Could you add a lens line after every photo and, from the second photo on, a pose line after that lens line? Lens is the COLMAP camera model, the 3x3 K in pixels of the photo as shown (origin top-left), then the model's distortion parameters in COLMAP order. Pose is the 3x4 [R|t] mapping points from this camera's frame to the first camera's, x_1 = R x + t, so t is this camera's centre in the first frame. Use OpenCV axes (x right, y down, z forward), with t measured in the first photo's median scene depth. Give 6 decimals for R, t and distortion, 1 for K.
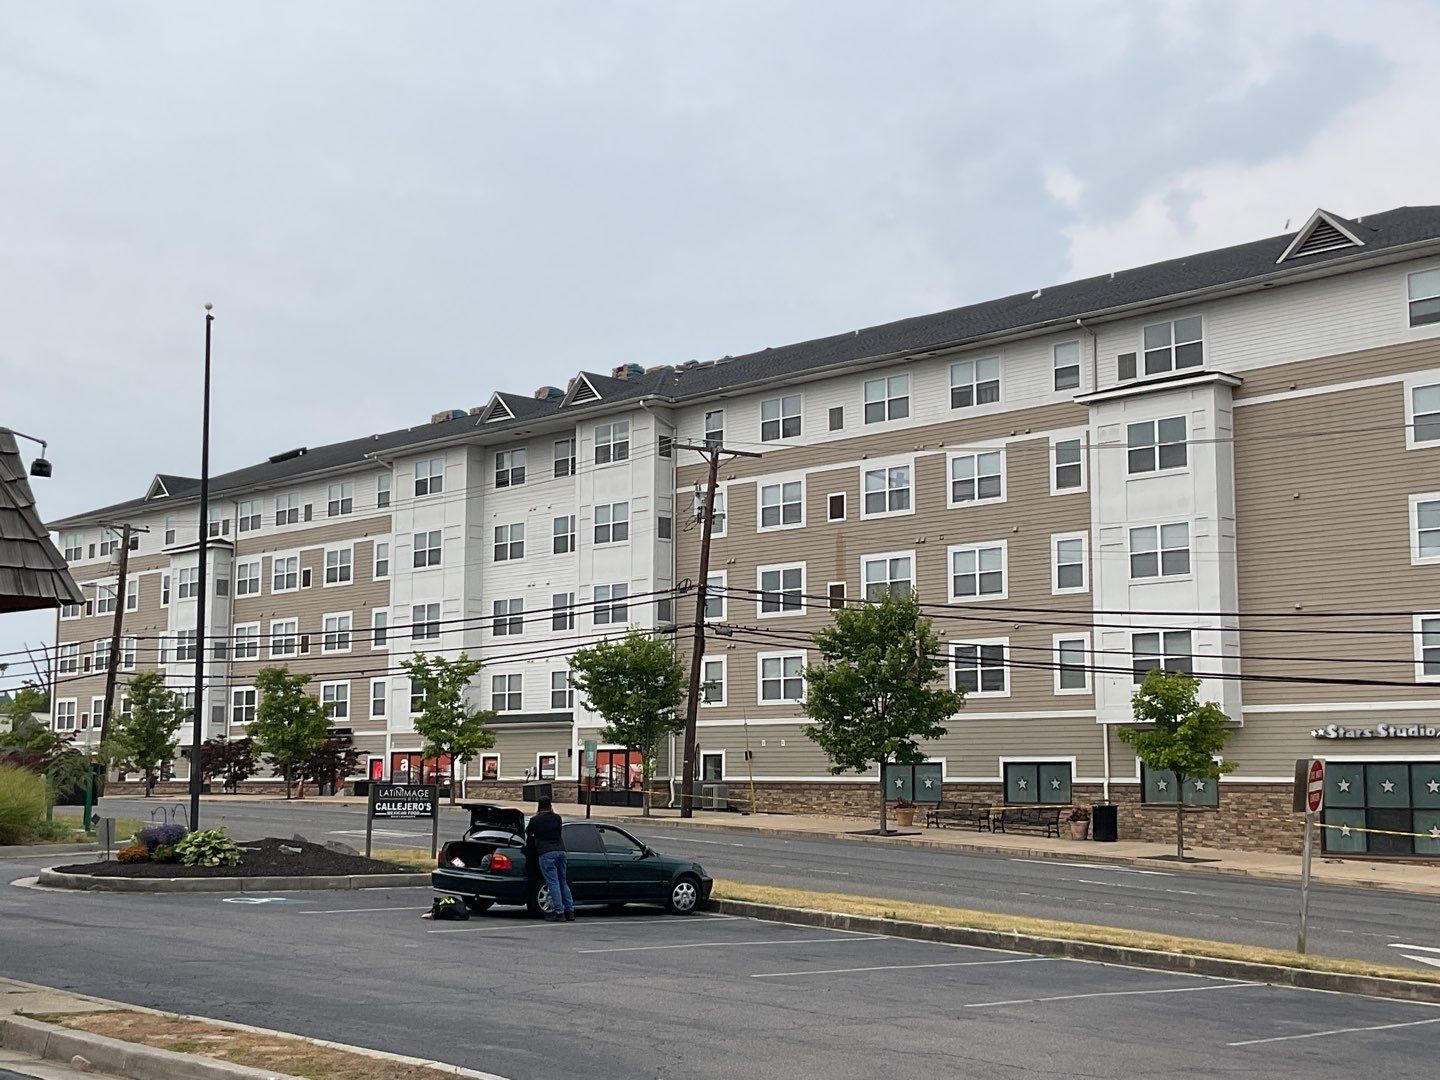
lens RADIAL K [[1904.6, 0, 706.9], [0, 1904.6, 541.1], [0, 0, 1]] dist [0.112242, -0.198393]
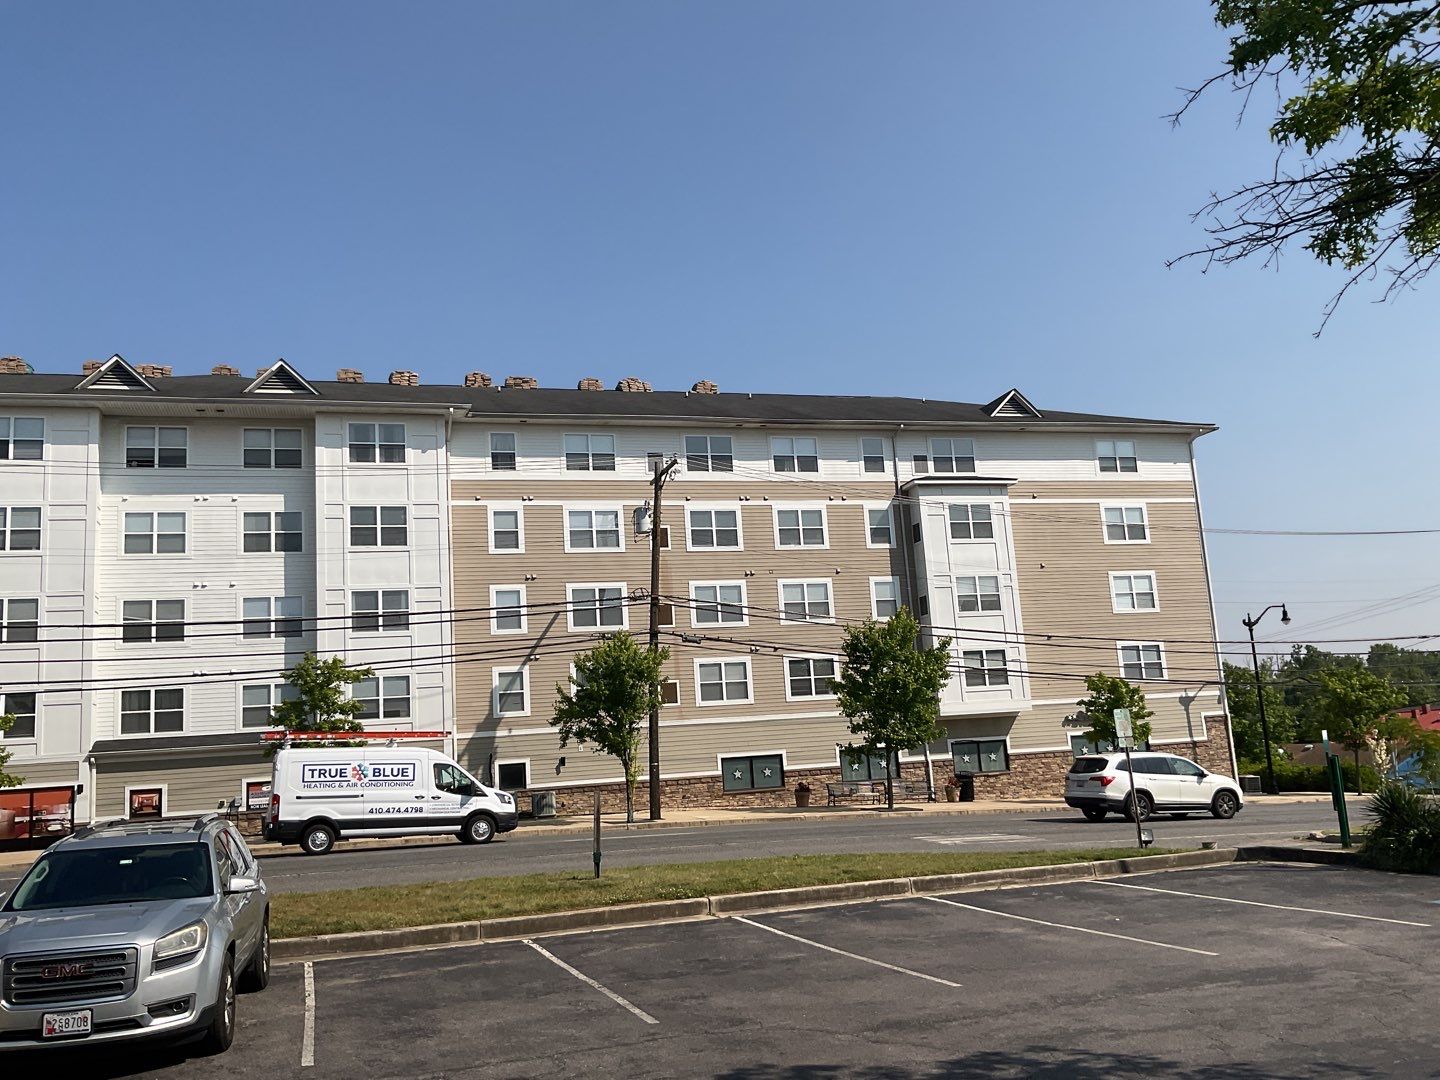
lens RADIAL K [[1187.2, 0, 715.1], [0, 1187.2, 542.5], [0, 0, 1]] dist [0.114723, -0.248638]
pose [[0.461040, 0.132739, 0.877395, -0.568392], [-0.038791, 0.990818, -0.129515, 0.079961], [-0.886531, 0.025677, 0.461956, 0.663304]]
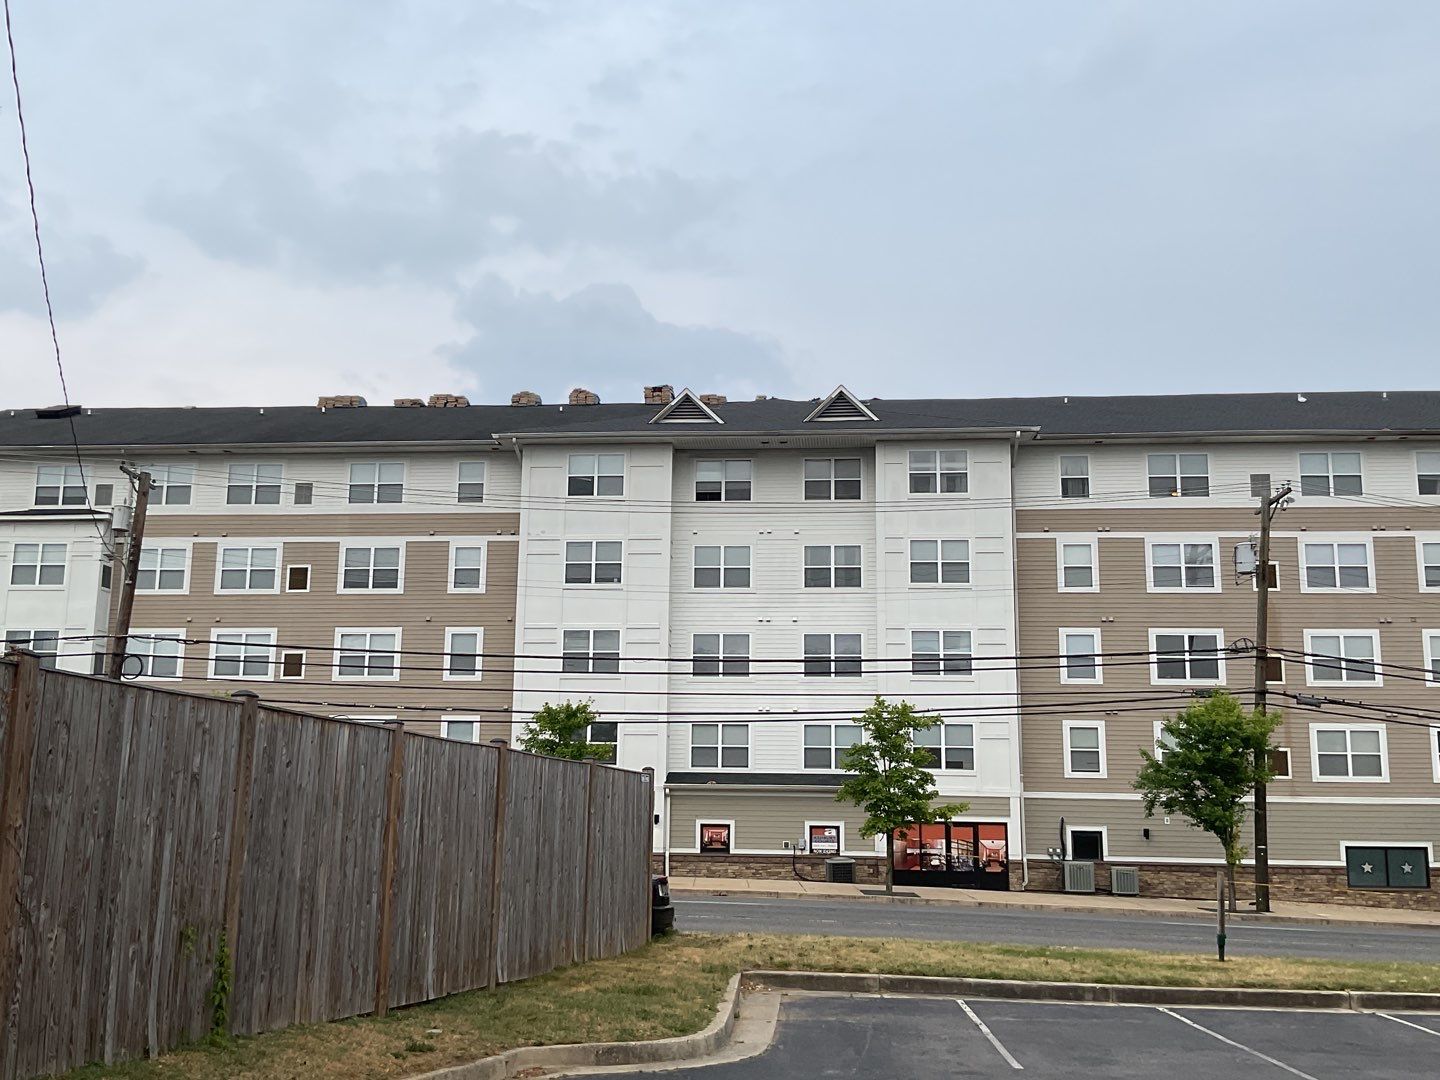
lens RADIAL K [[1452.9, 0, 707.5], [0, 1452.9, 539.8], [0, 0, 1]] dist [0.133947, -0.311304]
pose [[0.762584, 0.142558, 0.630986, -0.643739], [-0.093451, 0.989461, -0.110606, 0.075514], [-0.640104, 0.025380, 0.767869, 0.632438]]
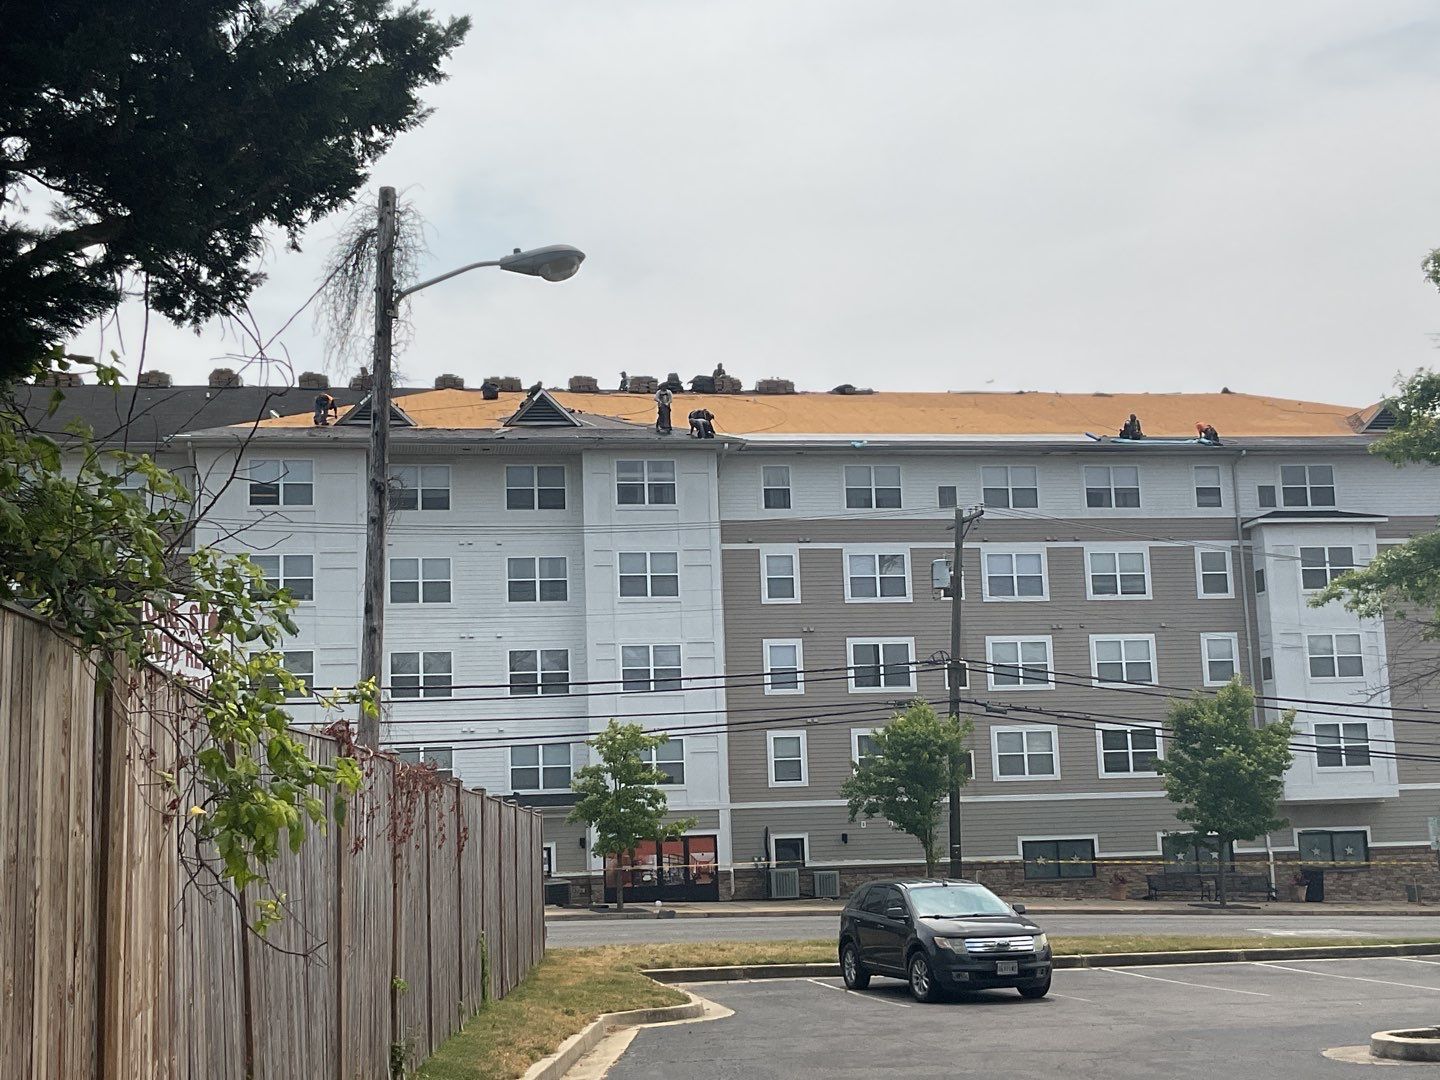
lens RADIAL K [[1844.9, 0, 706.1], [0, 1844.9, 541.8], [0, 0, 1]] dist [0.098646, -0.146684]
pose [[0.568522, 0.115924, 0.814459, -0.830375], [-0.064715, 0.993256, -0.096199, 0.063452], [-0.820119, 0.001984, 0.572190, 0.571763]]
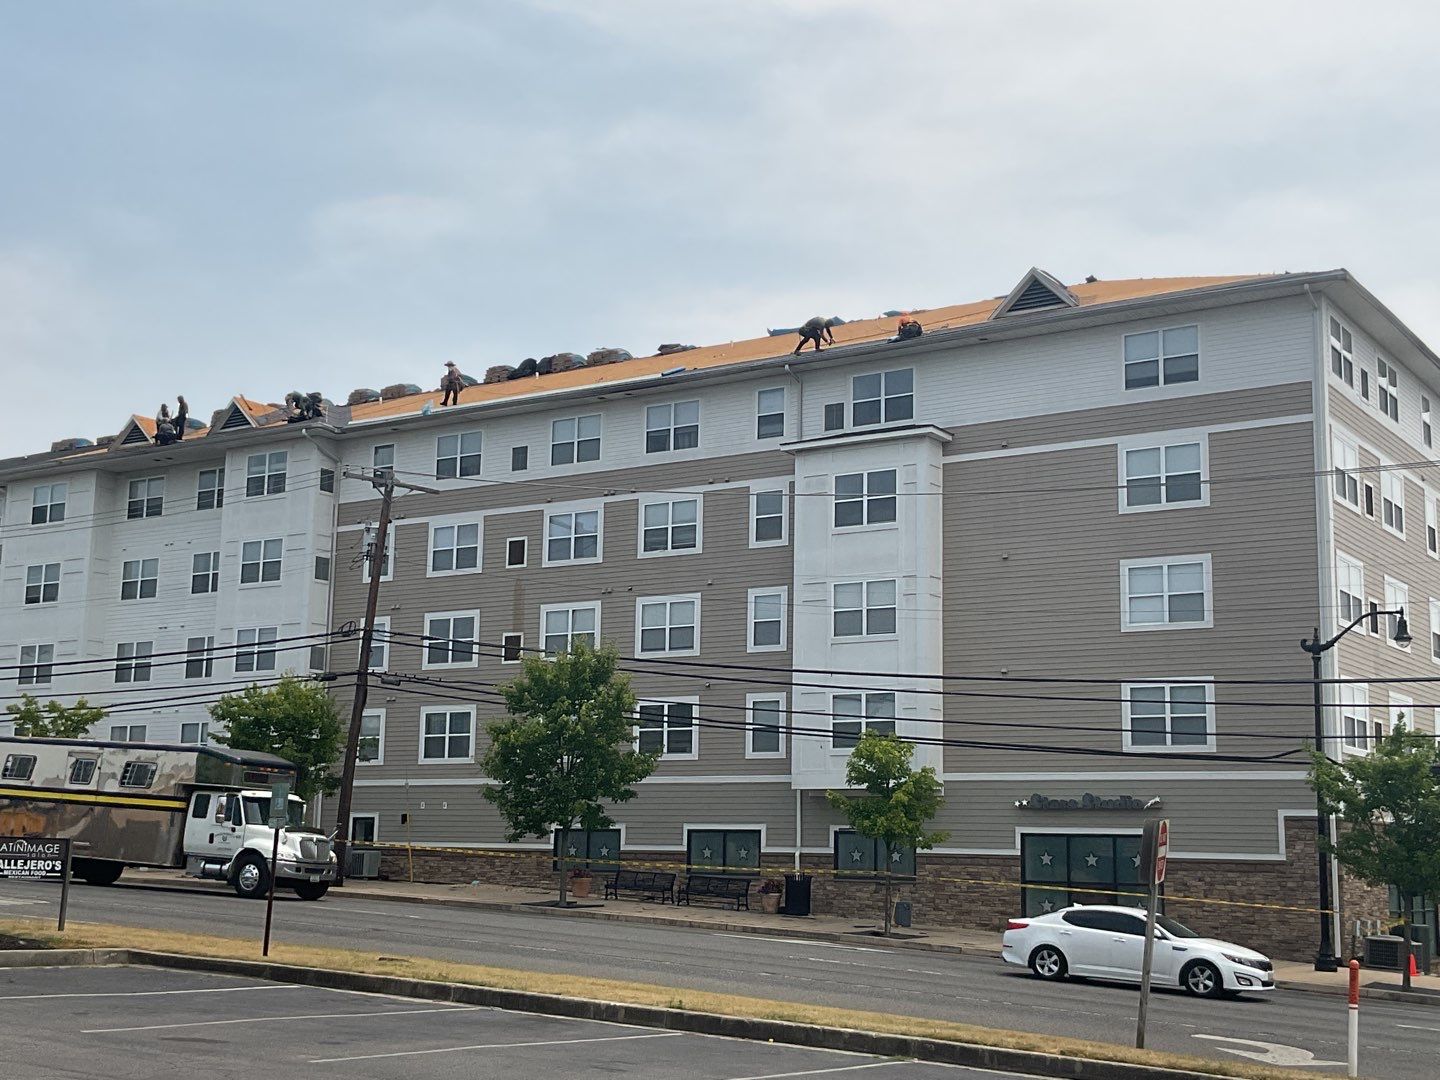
lens RADIAL K [[1844.9, 0, 706.1], [0, 1844.9, 541.8], [0, 0, 1]] dist [0.098646, -0.146684]
pose [[0.977722, 0.051465, 0.203496, -0.026498], [-0.042599, 0.997952, -0.047711, 0.016706], [-0.205535, 0.037980, 0.977912, 0.099609]]
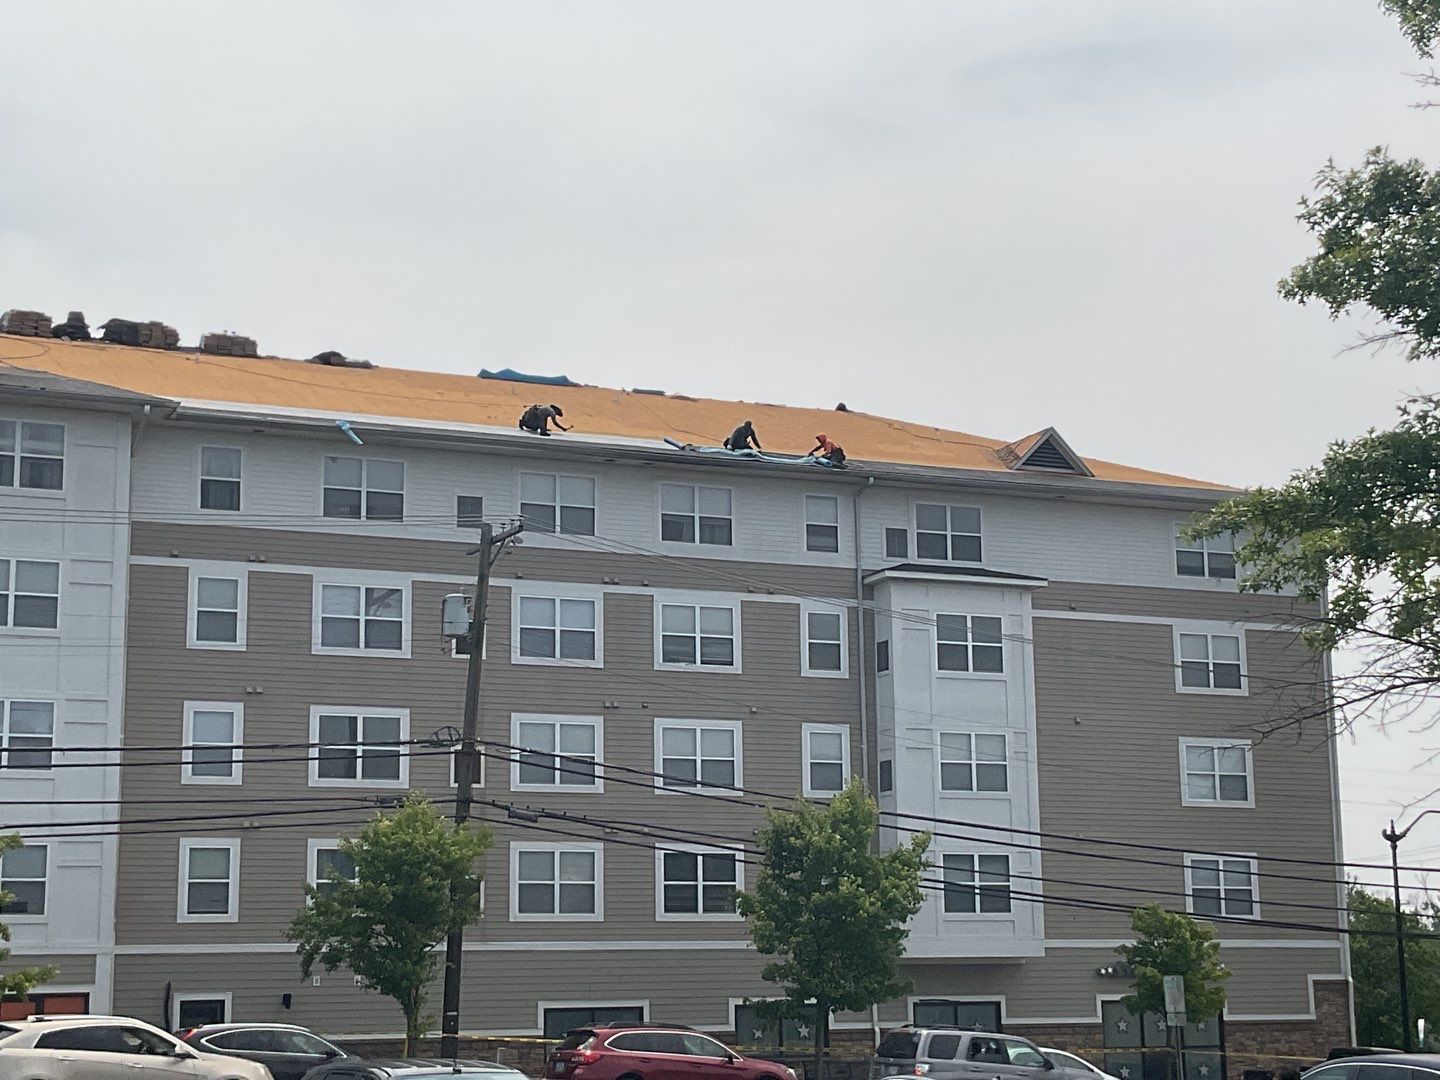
lens RADIAL K [[2356.2, 0, 708.1], [0, 2356.2, 542.0], [0, 0, 1]] dist [0.070581, 0.140309]
pose [[0.346811, 0.178352, 0.920822, -0.730441], [-0.096616, 0.983325, -0.154070, 0.074882], [-0.932946, -0.035533, 0.358259, 0.633869]]
